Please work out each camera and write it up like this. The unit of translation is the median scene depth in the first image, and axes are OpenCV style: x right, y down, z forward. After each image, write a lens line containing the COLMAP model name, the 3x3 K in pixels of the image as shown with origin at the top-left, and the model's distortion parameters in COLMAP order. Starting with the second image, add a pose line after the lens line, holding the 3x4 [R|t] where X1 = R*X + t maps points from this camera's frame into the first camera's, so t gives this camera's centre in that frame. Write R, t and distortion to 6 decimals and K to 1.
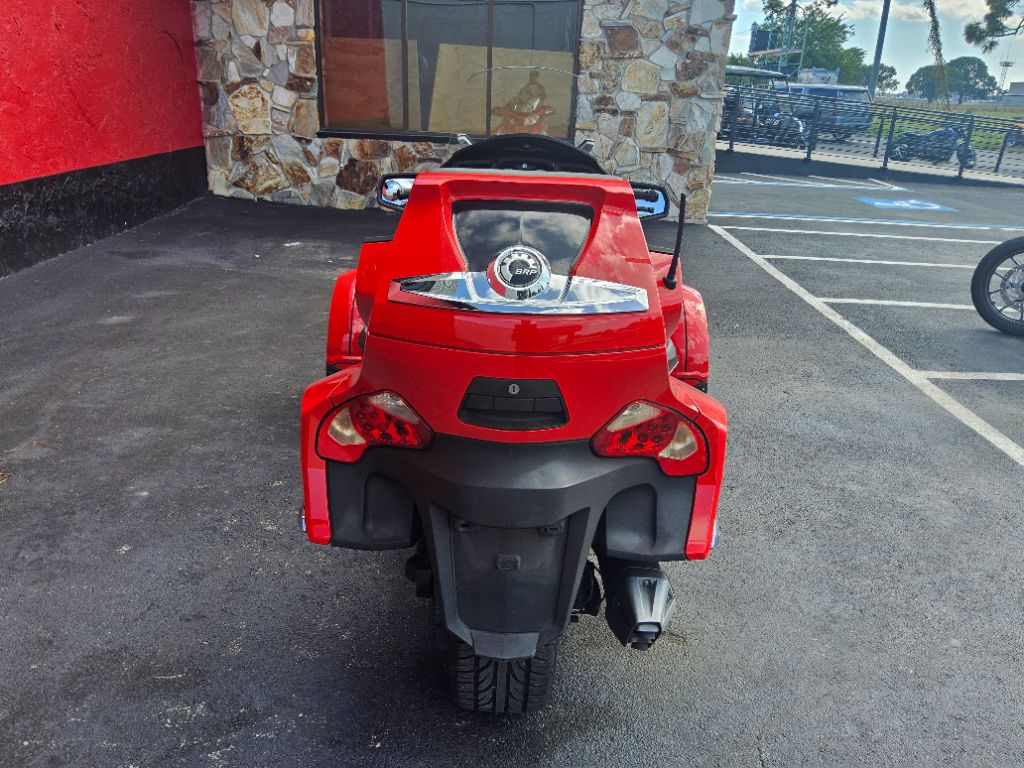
lens RADIAL K [[808.6, 0, 512.0], [0, 808.6, 384.0], [0, 0, 1]] dist [-0.030880, 0.011851]
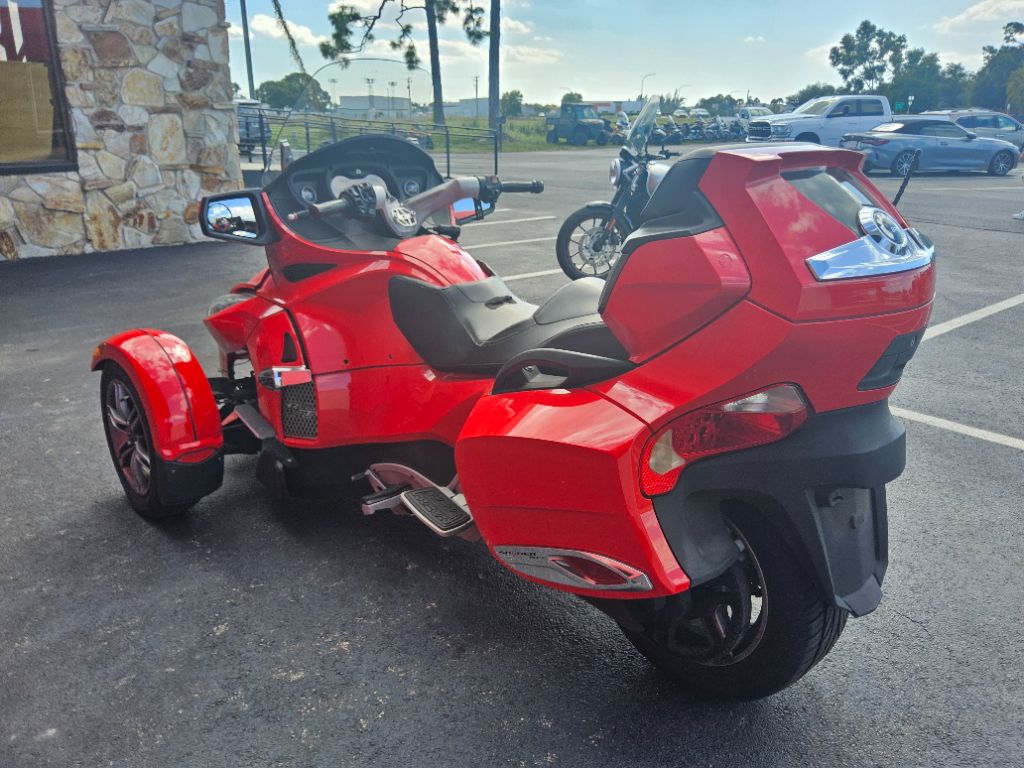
lens RADIAL K [[808.6, 0, 512.0], [0, 808.6, 384.0], [0, 0, 1]] dist [-0.030880, 0.011851]
pose [[0.738114, -0.237169, 0.631615, -0.179154], [0.249116, 0.965827, 0.071544, -0.023095], [-0.626999, 0.104538, 0.771974, 0.084391]]
